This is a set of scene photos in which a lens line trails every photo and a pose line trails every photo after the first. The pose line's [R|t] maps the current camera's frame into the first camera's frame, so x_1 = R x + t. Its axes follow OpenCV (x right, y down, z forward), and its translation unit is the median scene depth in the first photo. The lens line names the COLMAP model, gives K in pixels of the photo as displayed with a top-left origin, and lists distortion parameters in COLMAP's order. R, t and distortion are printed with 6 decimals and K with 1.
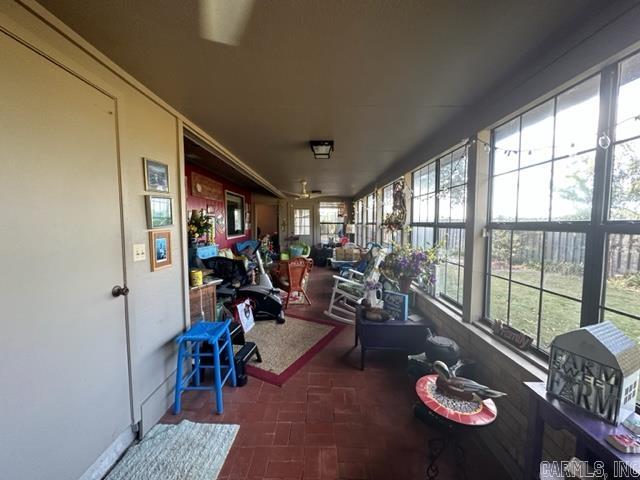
lens RADIAL K [[254.9, 0, 322.0], [0, 254.9, 241.5], [0, 0, 1]] dist [-0.000608, -0.000296]
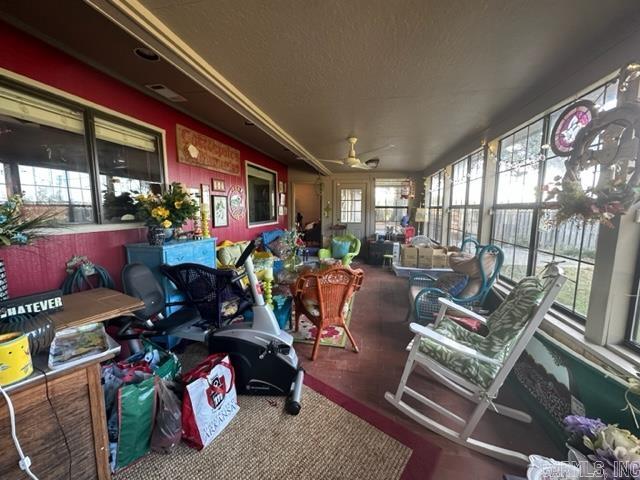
lens RADIAL K [[254.9, 0, 320.4], [0, 254.9, 243.0], [0, 0, 1]] dist [-0.000608, -0.000296]
pose [[0.978163, 0.029711, -0.205706, -0.010348], [-0.017079, 0.997873, 0.062914, -0.013931], [0.207138, -0.058027, 0.976589, 0.288512]]
